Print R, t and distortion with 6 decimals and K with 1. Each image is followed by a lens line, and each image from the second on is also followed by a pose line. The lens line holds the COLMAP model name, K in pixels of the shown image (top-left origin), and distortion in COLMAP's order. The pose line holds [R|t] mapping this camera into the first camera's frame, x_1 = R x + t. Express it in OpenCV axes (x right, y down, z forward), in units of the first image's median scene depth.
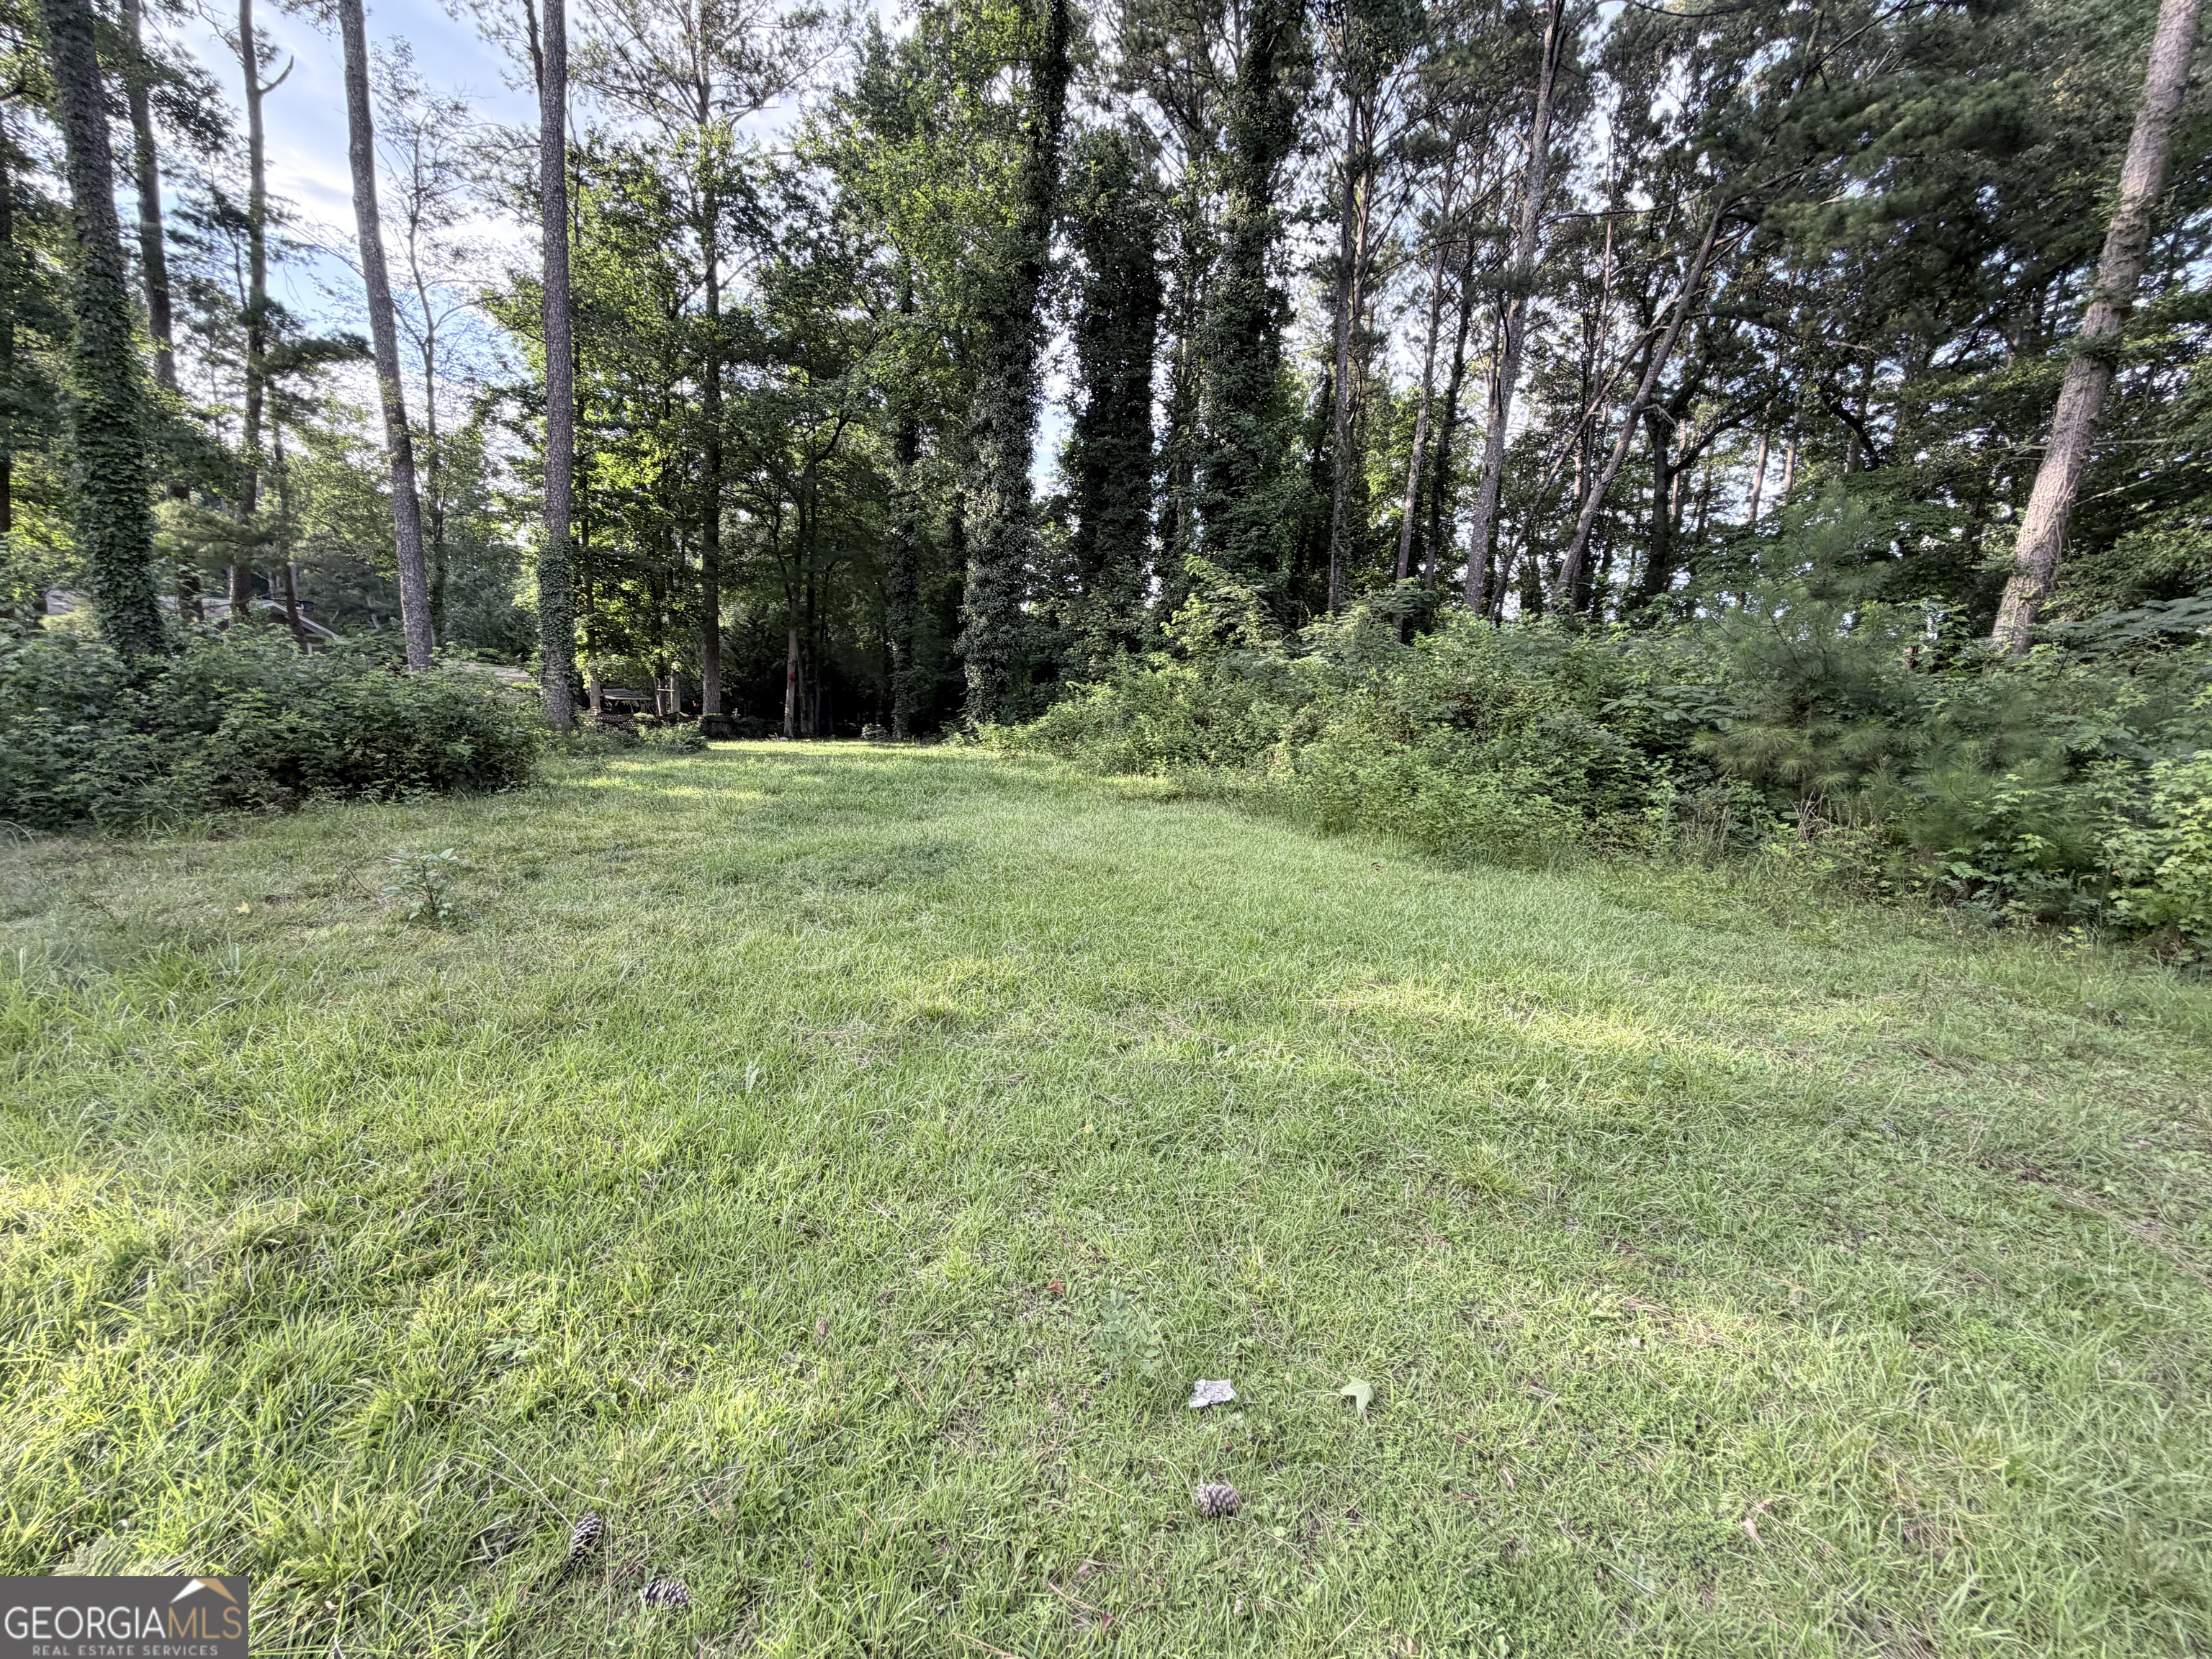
lens RADIAL K [[880.5, 0, 1102.0], [0, 880.5, 829.5], [0, 0, 1]] dist [-0.000576, -0.000178]
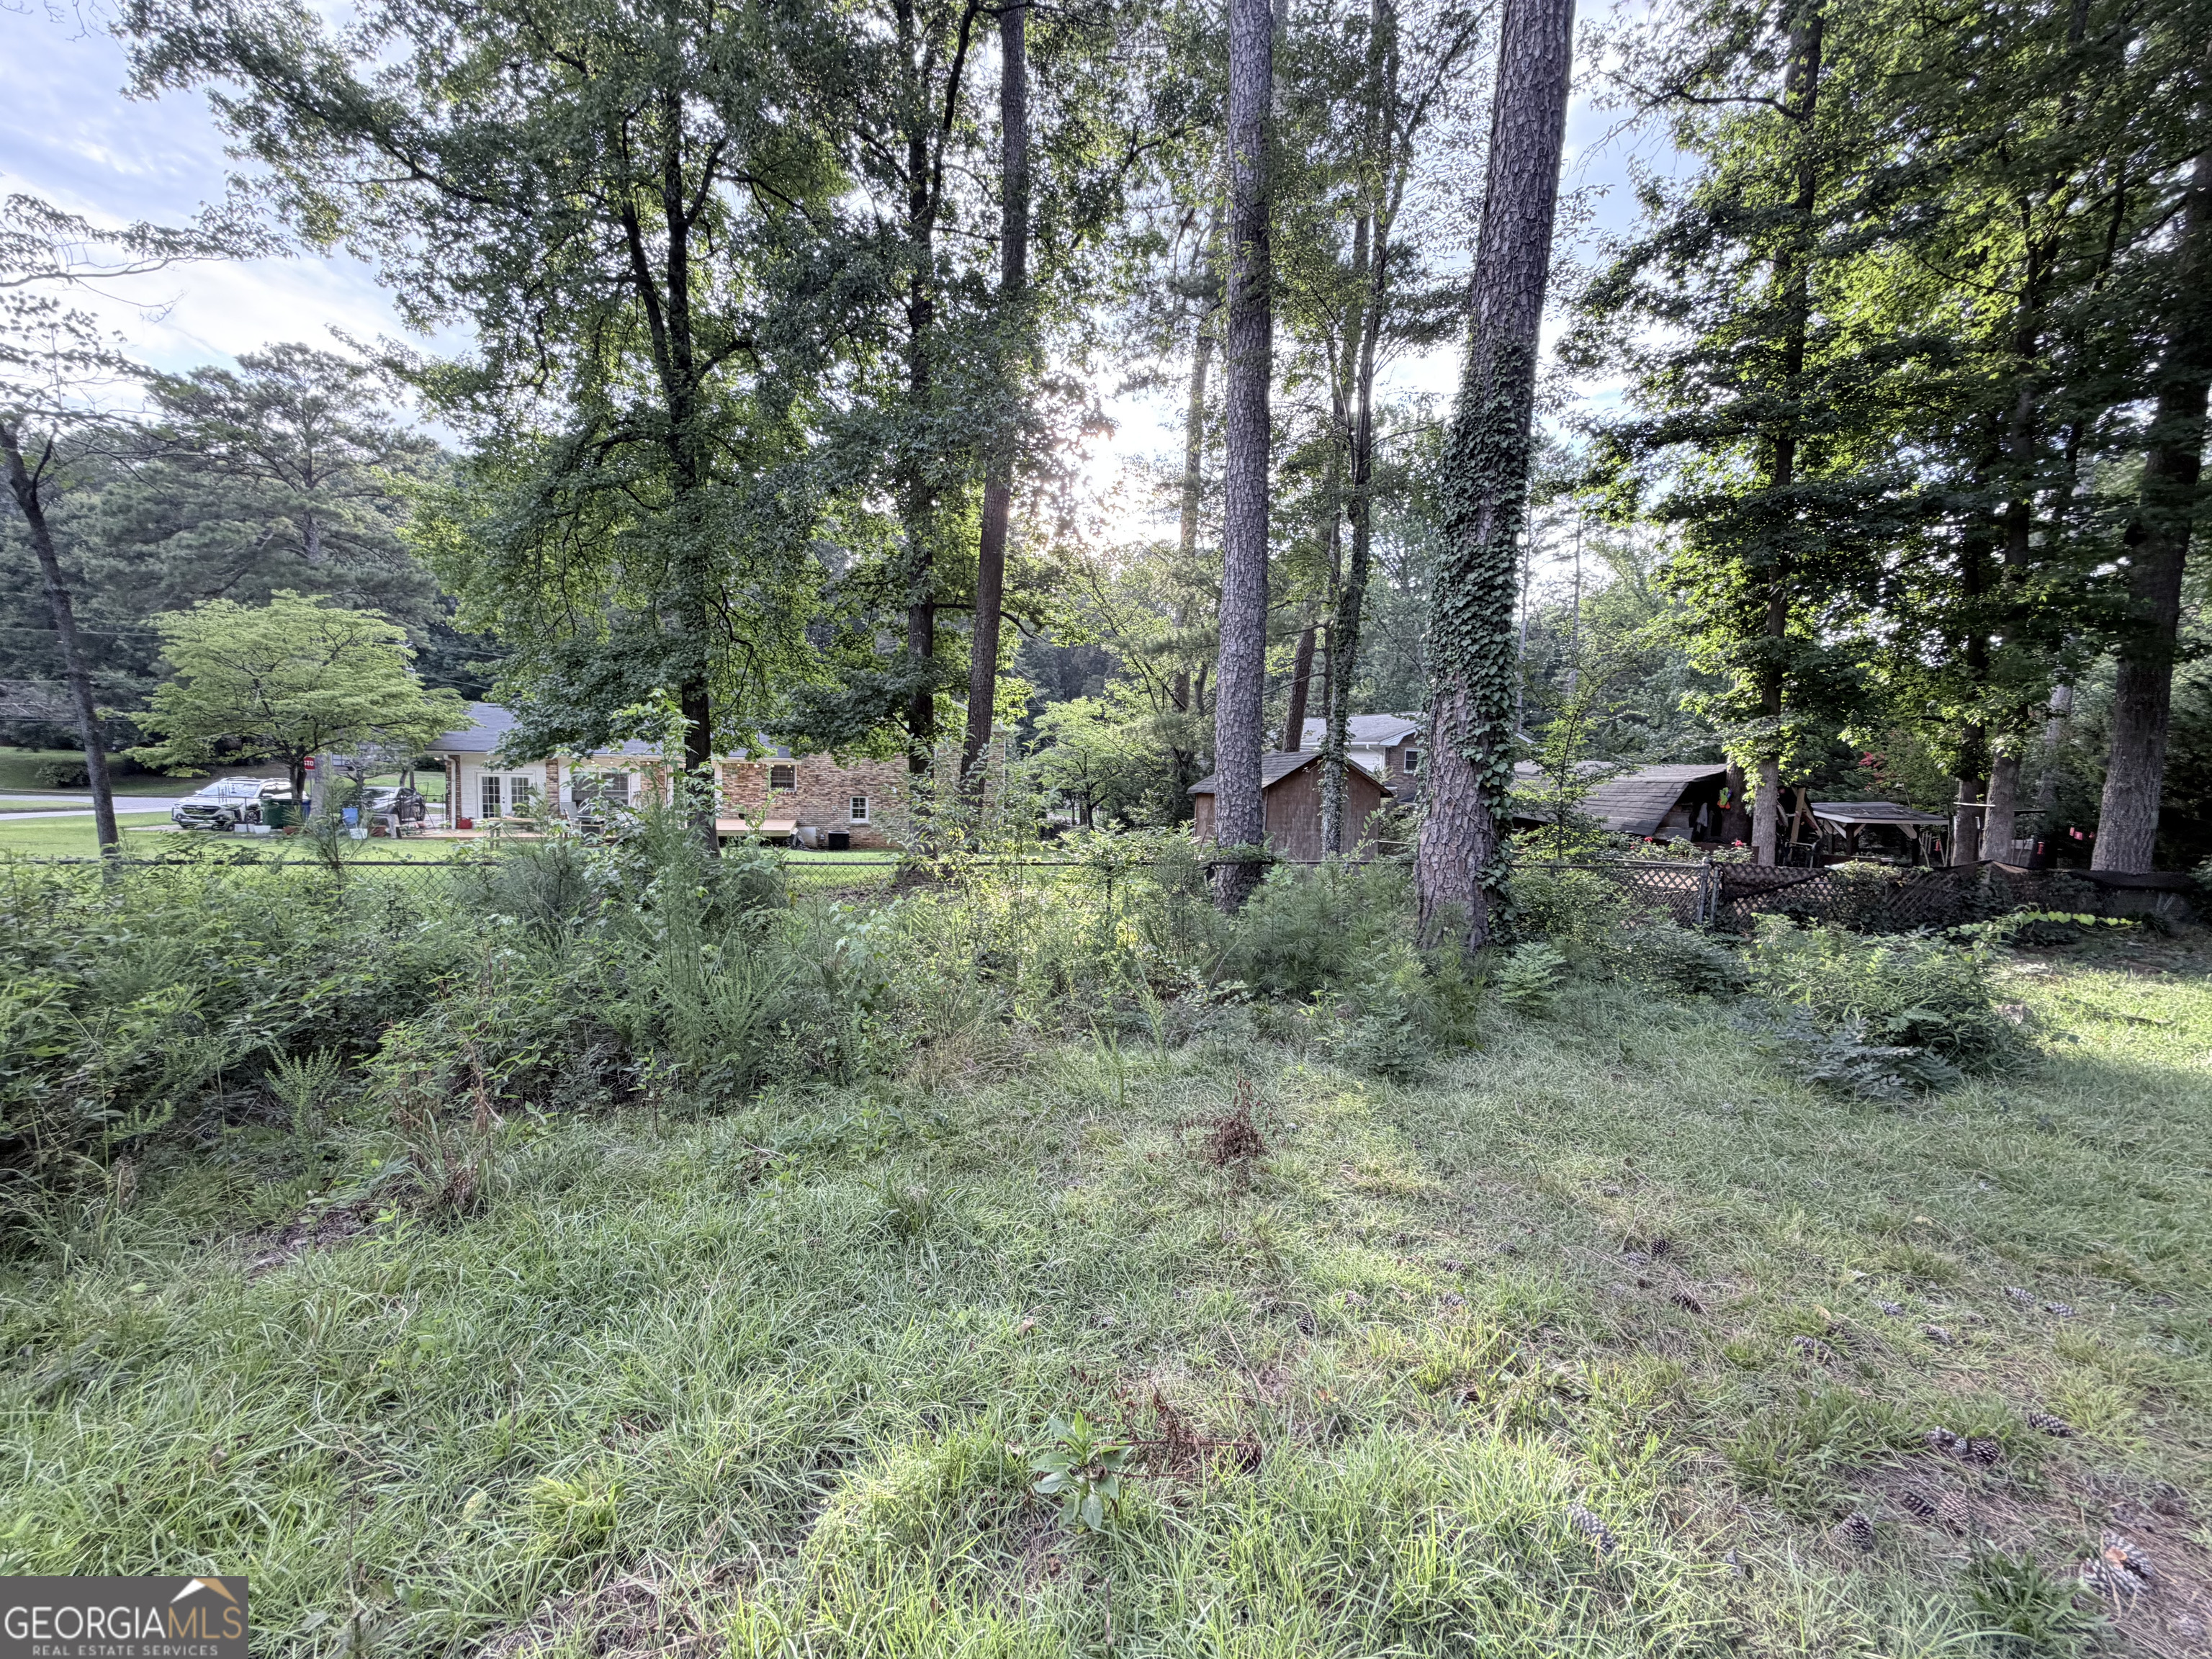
lens RADIAL K [[880.5, 0, 1093.2], [0, 880.5, 832.0], [0, 0, 1]] dist [-0.000576, -0.000178]
pose [[0.273233, 0.032394, -0.961402, -0.318696], [-0.152329, 0.988279, -0.009993, -0.119824], [0.949810, 0.149179, 0.274965, 0.756322]]
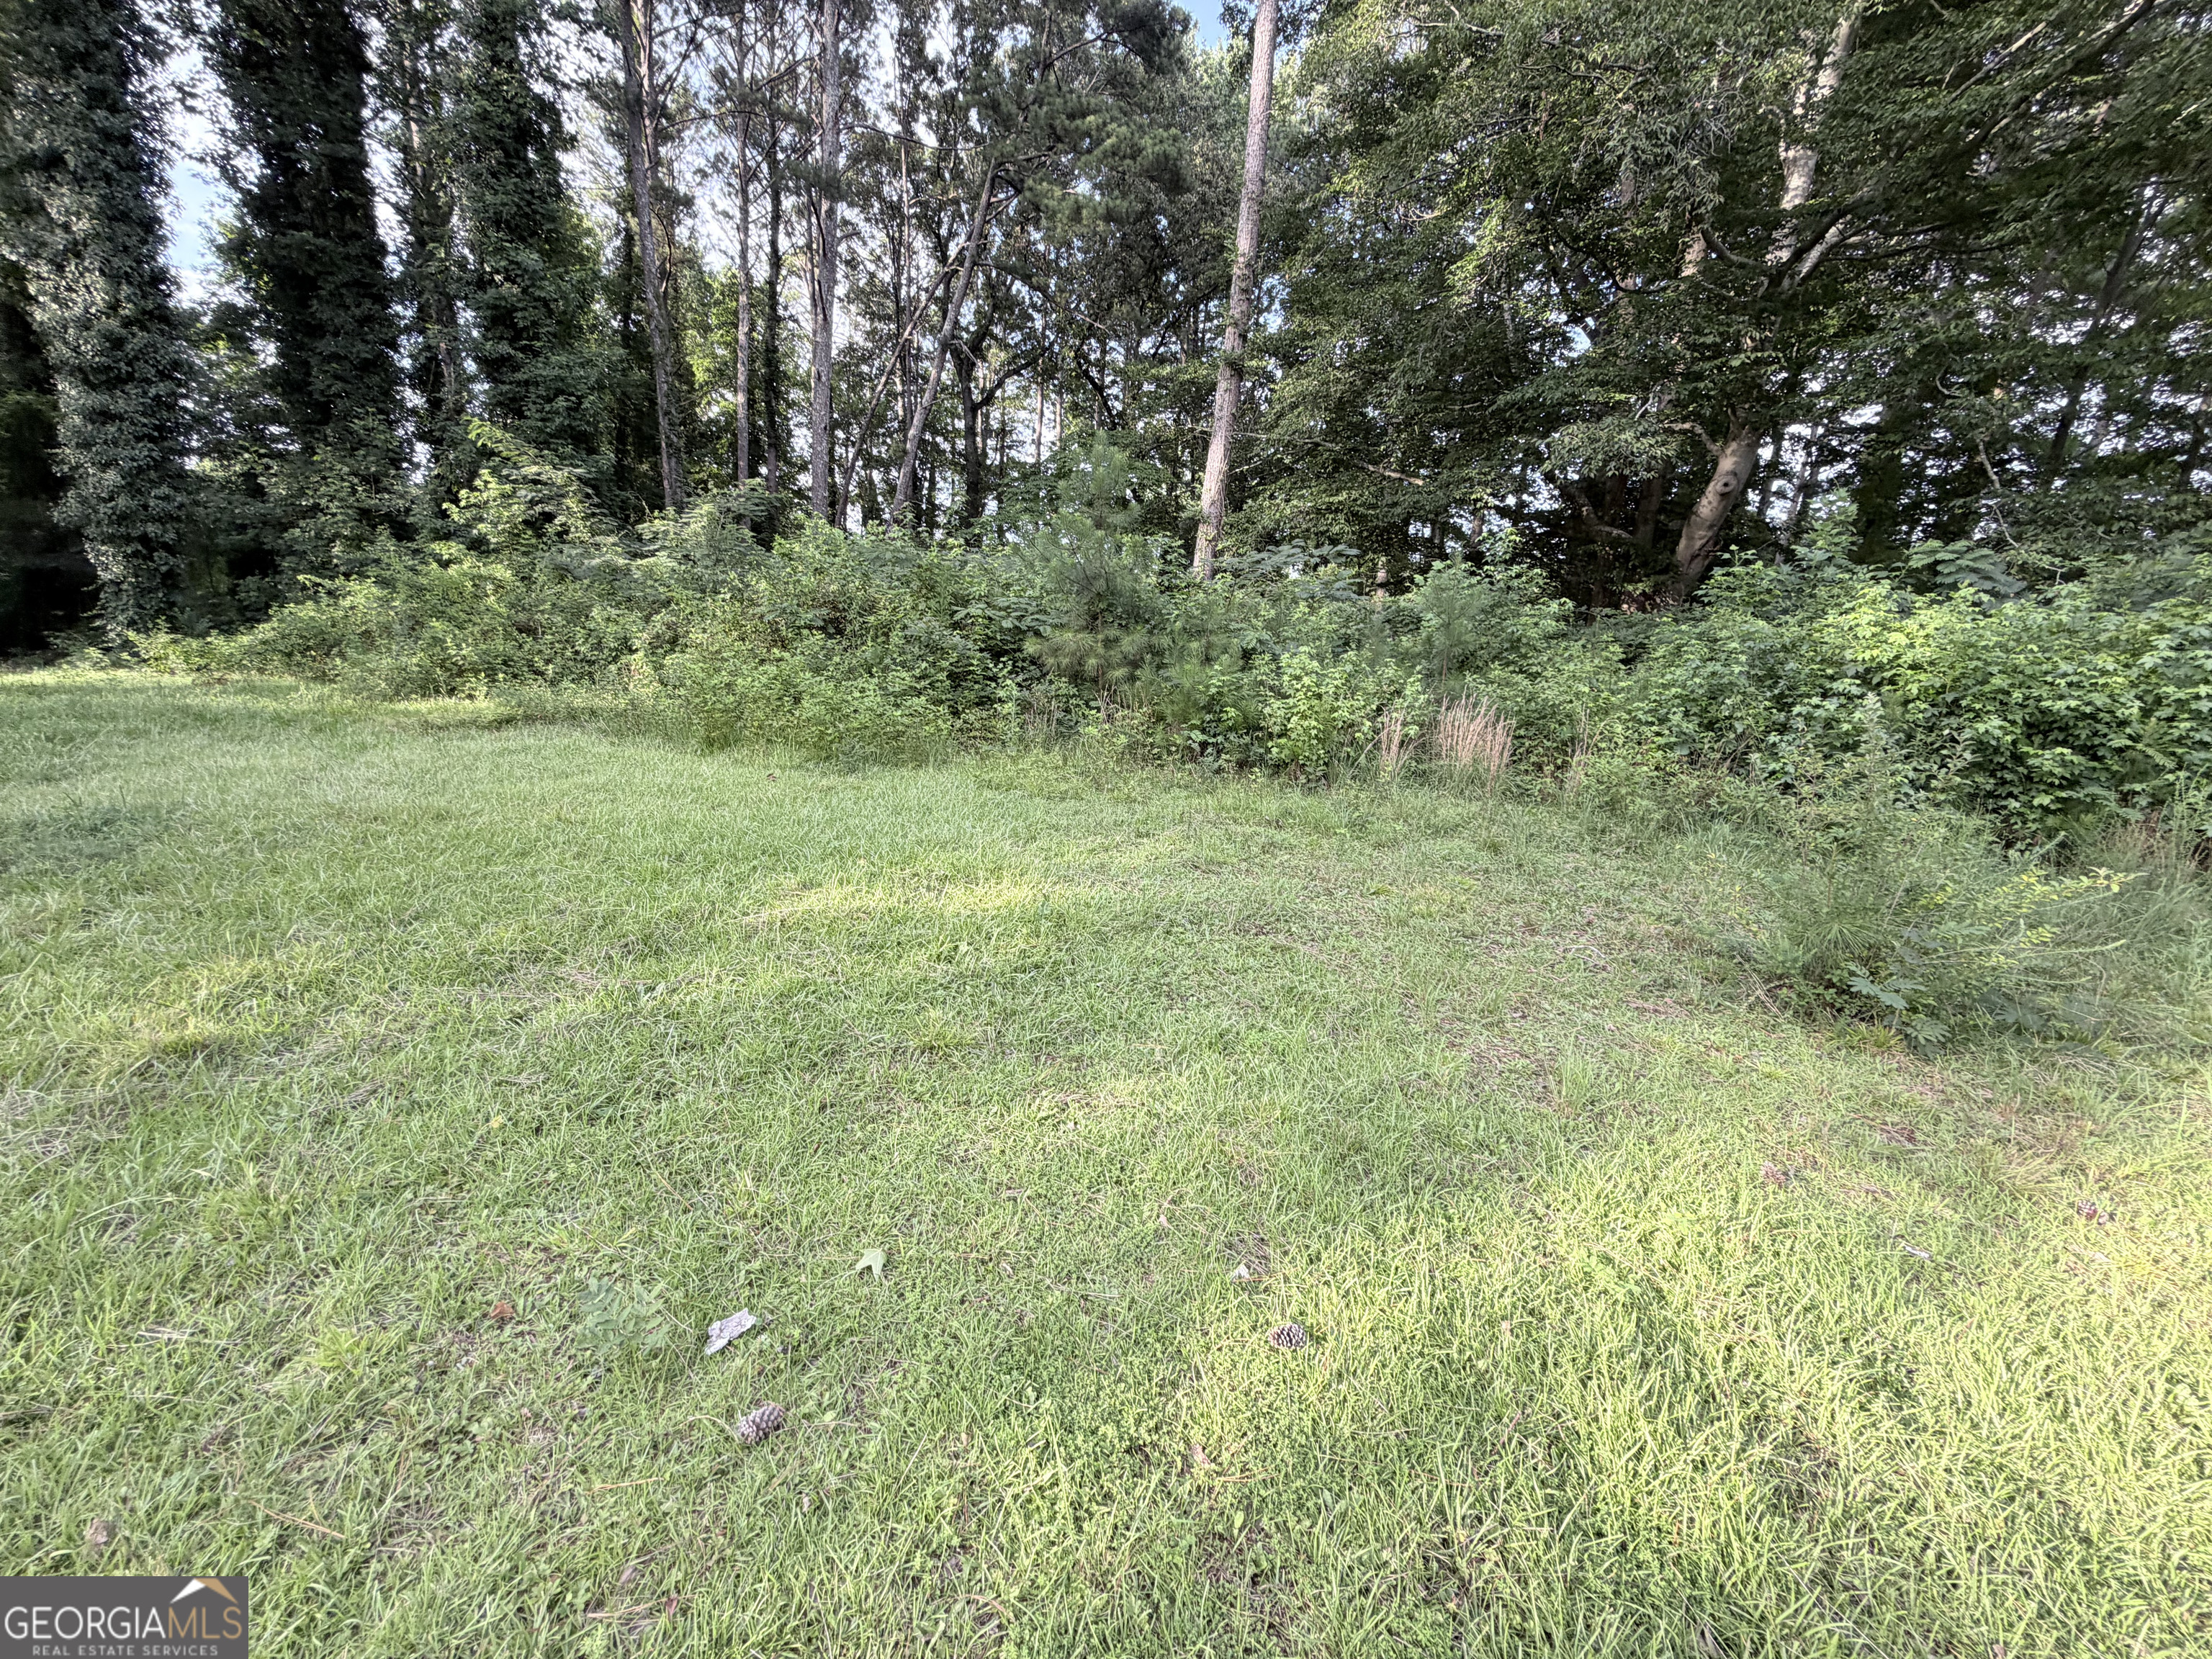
lens RADIAL K [[880.5, 0, 1100.3], [0, 880.5, 828.7], [0, 0, 1]] dist [-0.000576, -0.000178]
pose [[0.770218, -0.139822, 0.622265, -0.011928], [0.080133, 0.989157, 0.123076, 0.003417], [-0.632726, -0.044932, 0.773071, 0.006012]]
